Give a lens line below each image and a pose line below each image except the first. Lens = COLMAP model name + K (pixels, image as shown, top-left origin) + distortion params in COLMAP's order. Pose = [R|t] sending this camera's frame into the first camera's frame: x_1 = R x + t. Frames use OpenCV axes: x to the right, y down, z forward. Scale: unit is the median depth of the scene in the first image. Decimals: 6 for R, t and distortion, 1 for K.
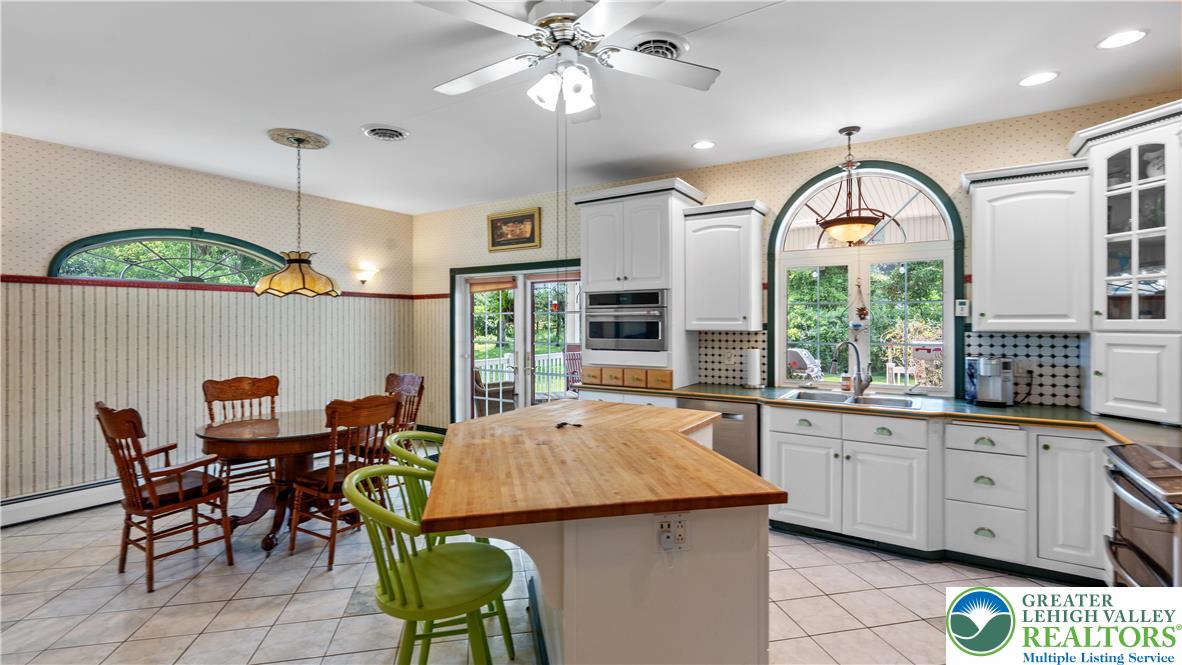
lens RADIAL K [[539.4, 0, 587.7], [0, 539.4, 322.4], [0, 0, 1]] dist [0.003021, 0.000938]
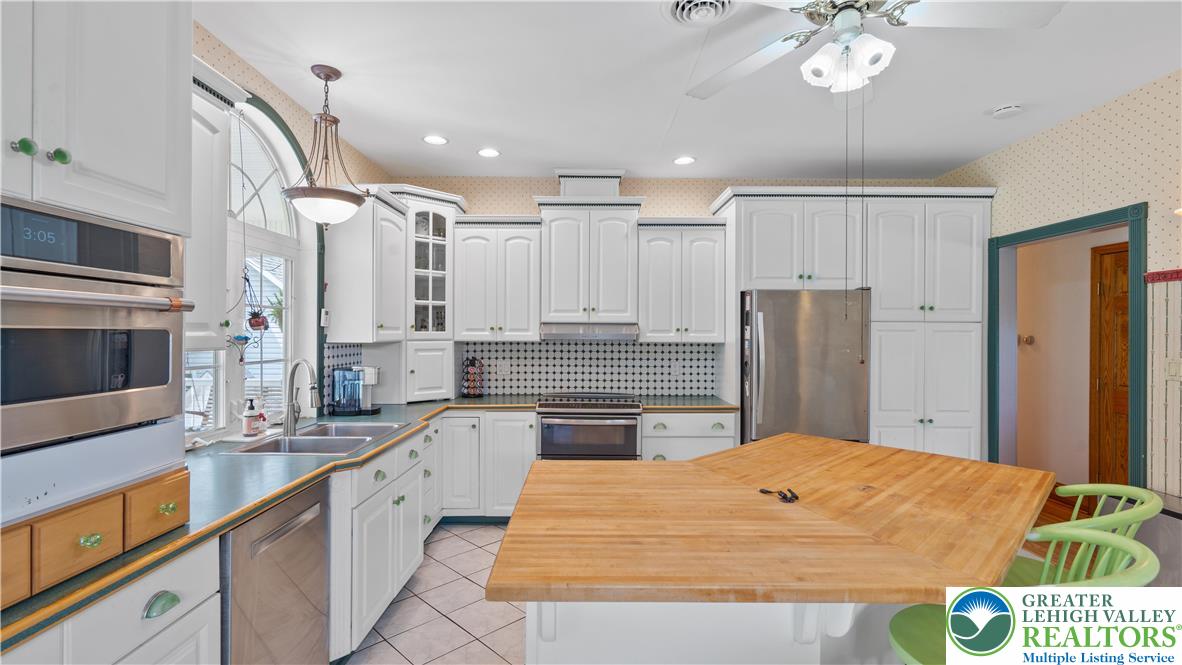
lens RADIAL K [[533.7, 0, 587.5], [0, 533.7, 332.5], [0, 0, 1]] dist [-0.000435, 0.000486]
pose [[-0.541181, 0.000953, 0.840906, -0.290289], [-0.002751, 0.999992, -0.002904, -0.000042], [-0.840902, -0.003885, -0.541174, 0.994249]]
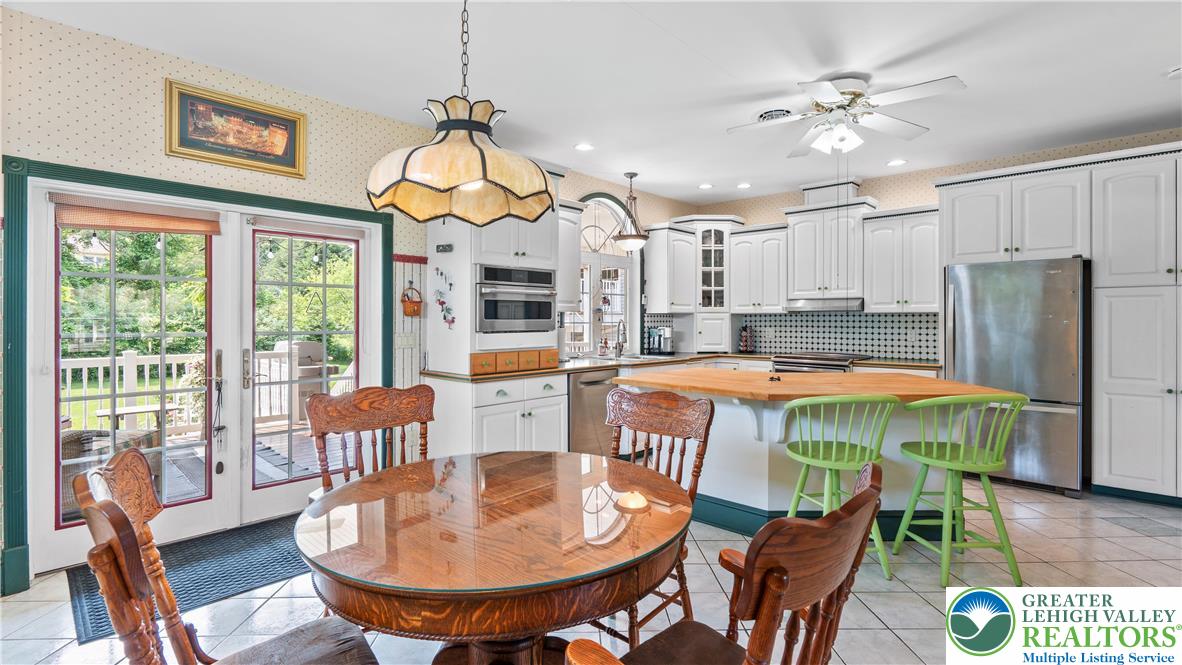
lens RADIAL K [[542.9, 0, 588.8], [0, 542.9, 320.4], [0, 0, 1]] dist [0.003534, 0.000432]
pose [[0.178423, 0.000379, 0.983954, -0.890632], [-0.000102, 1.000000, -0.000367, 0.034834], [-0.983954, -0.000035, 0.178423, 0.773540]]
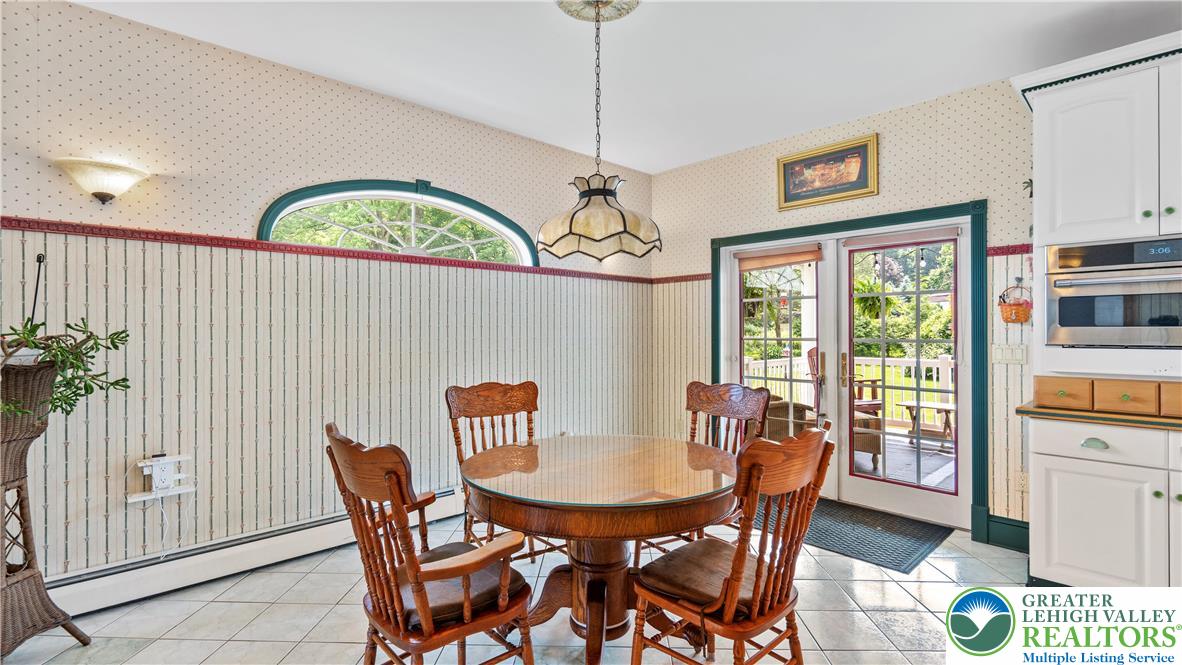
lens RADIAL K [[536.3, 0, 589.3], [0, 536.3, 329.8], [0, 0, 1]] dist [-0.002766, 0.001042]
pose [[0.973421, -0.000186, -0.229025, -0.385731], [-0.000026, 1.000000, -0.000923, 0.037256], [0.229025, 0.000904, 0.973420, 0.389101]]
